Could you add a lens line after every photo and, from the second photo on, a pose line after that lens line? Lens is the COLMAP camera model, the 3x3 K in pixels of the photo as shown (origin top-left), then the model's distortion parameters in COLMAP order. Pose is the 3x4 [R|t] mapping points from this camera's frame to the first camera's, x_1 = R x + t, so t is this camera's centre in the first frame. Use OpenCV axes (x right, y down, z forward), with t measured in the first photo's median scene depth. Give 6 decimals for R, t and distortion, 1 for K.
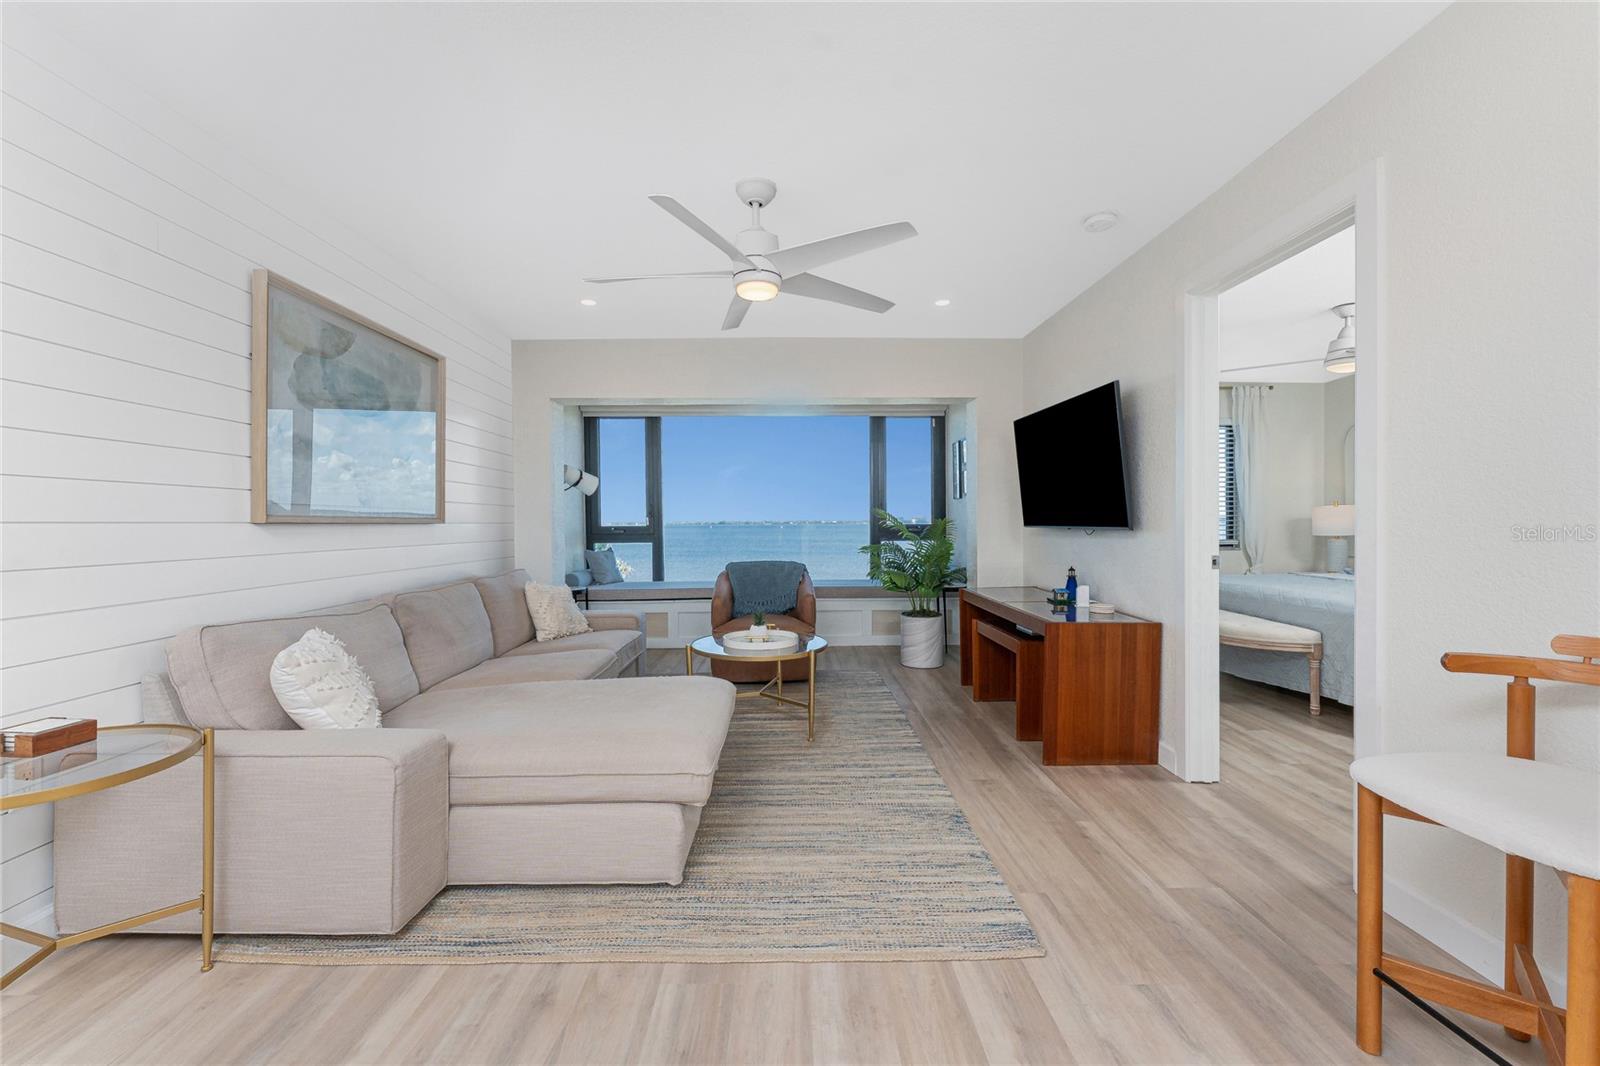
lens RADIAL K [[644.8, 0, 796.0], [0, 644.8, 534.4], [0, 0, 1]] dist [-0.000571, -0.000056]
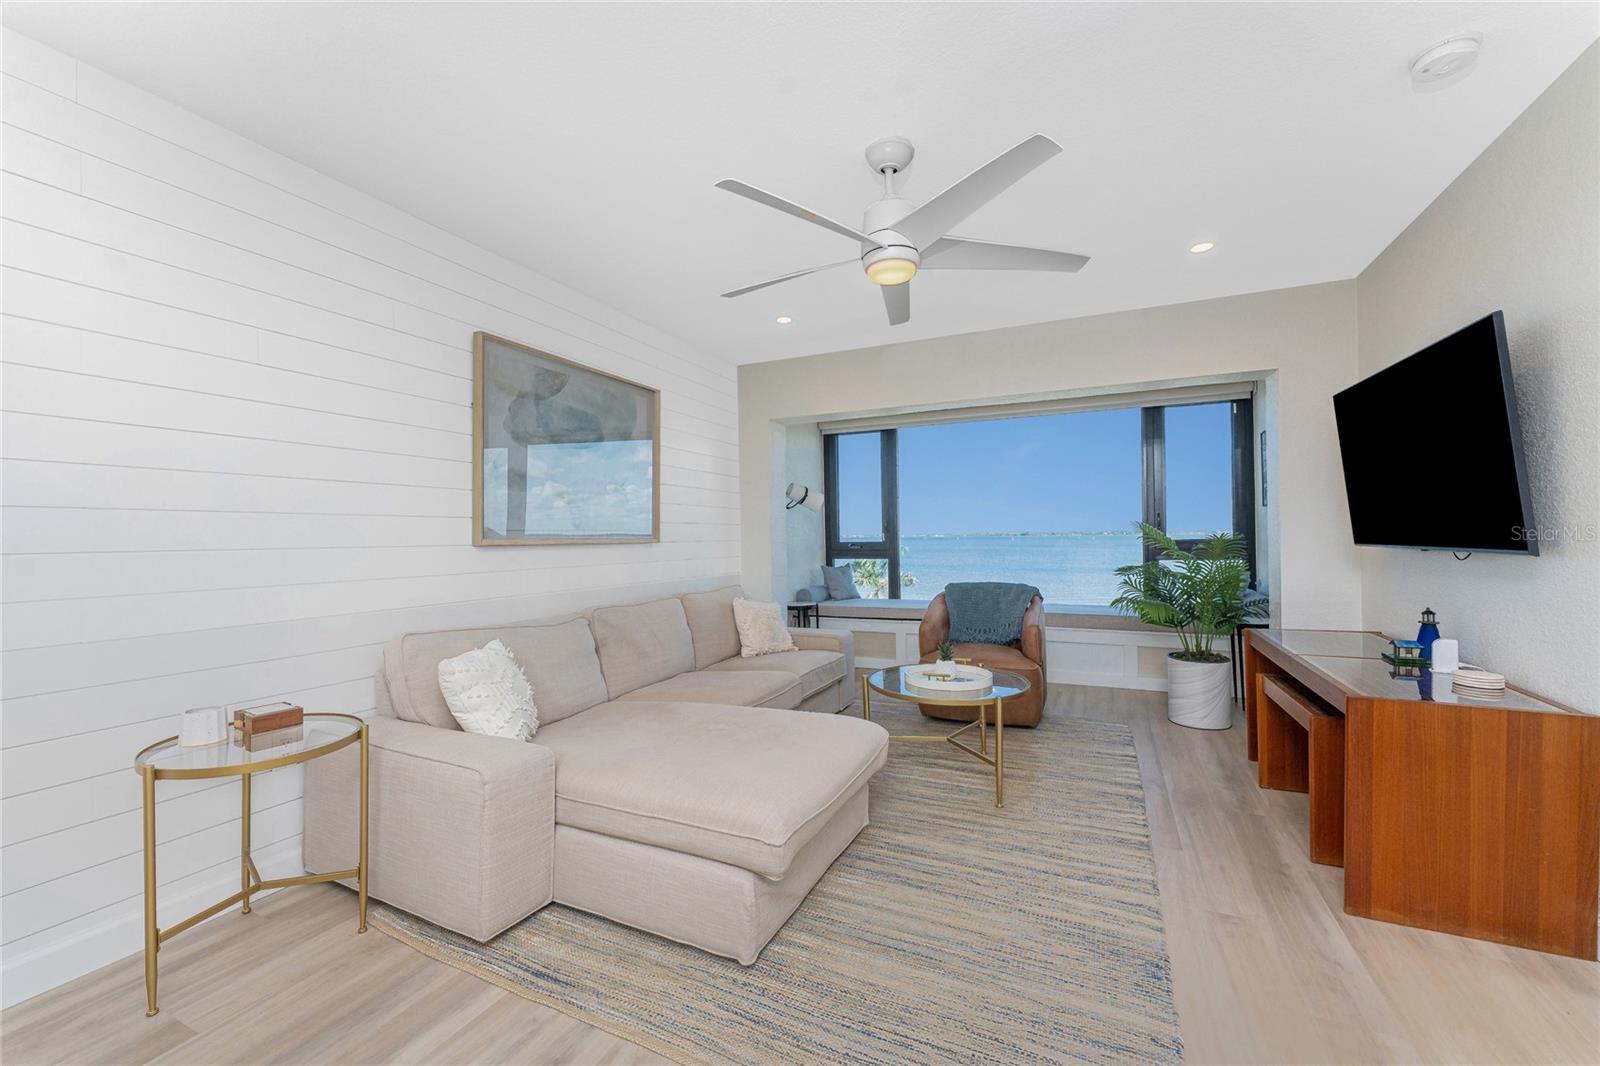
lens RADIAL K [[640.8, 0, 800.8], [0, 640.8, 538.7], [0, 0, 1]] dist [-0.001233, 0.000053]
pose [[0.898767, -0.001873, -0.438423, 0.149110], [-0.003032, 0.999940, -0.010489, -0.012784], [0.438417, 0.010756, 0.898707, 0.143859]]
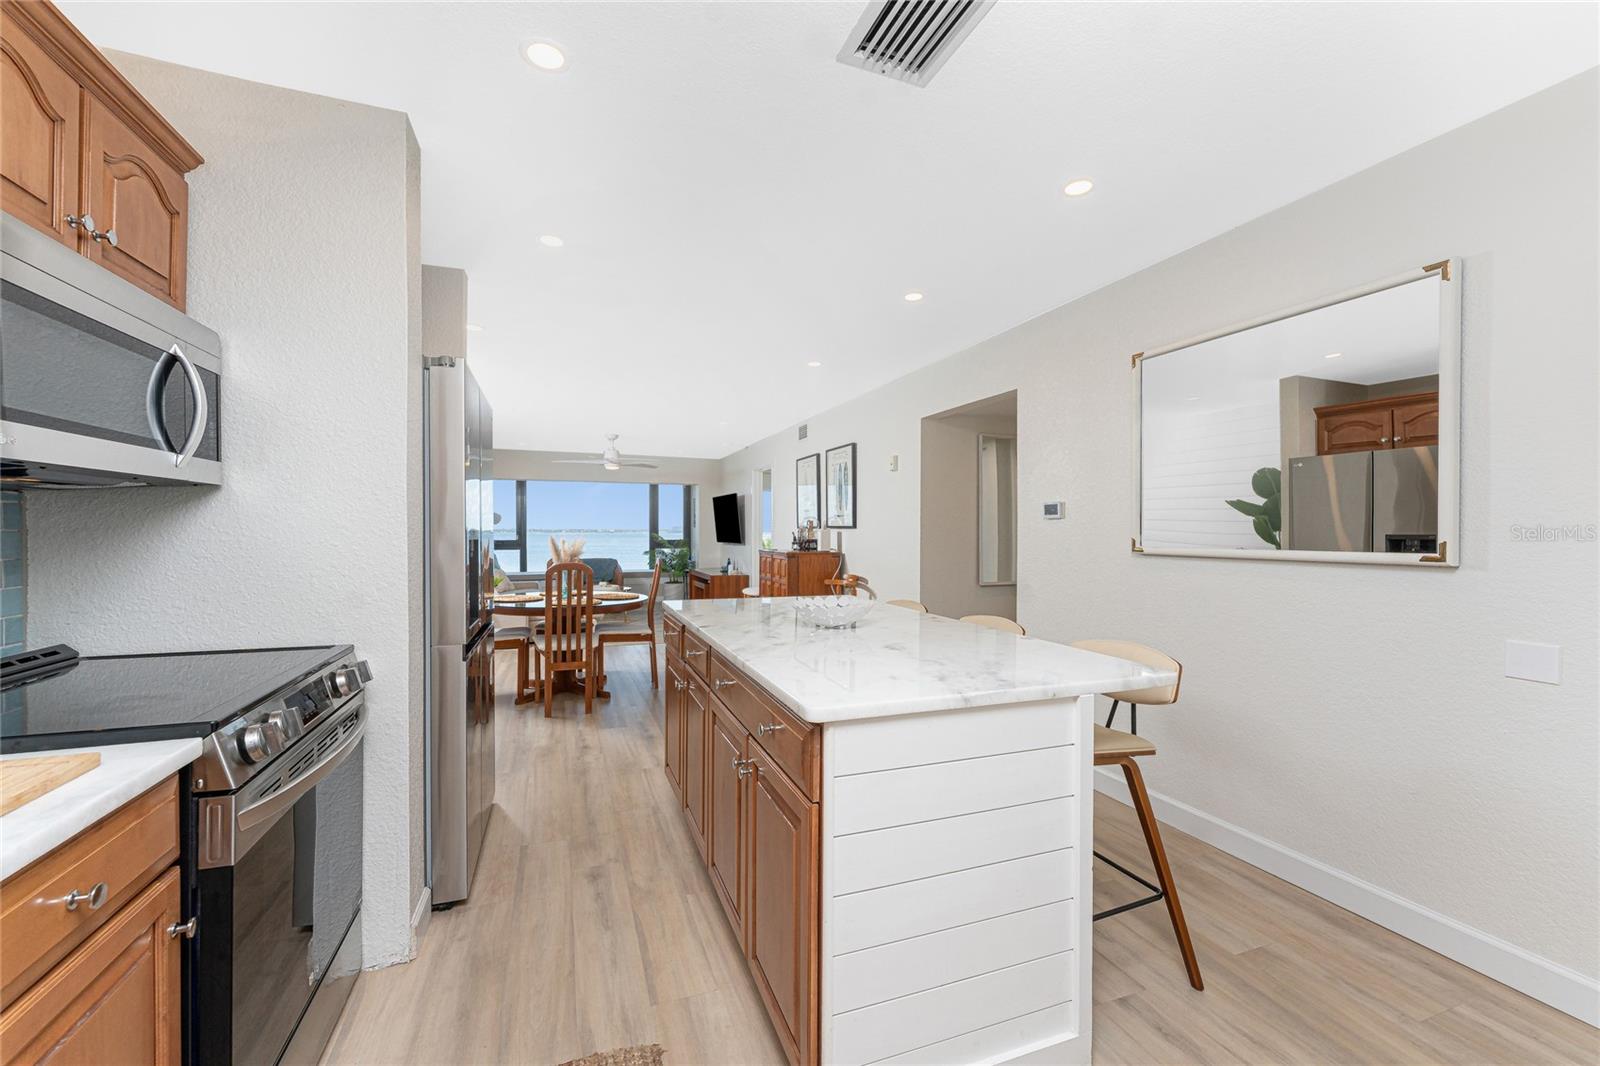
lens RADIAL K [[631.1, 0, 832.2], [0, 631.1, 532.7], [0, 0, 1]] dist [-0.000323, 0.000005]
pose [[0.923630, 0.006080, 0.383238, -0.179850], [0.000189, 0.999867, -0.016317, -0.010380], [-0.383286, 0.015143, 0.923506, -1.638679]]
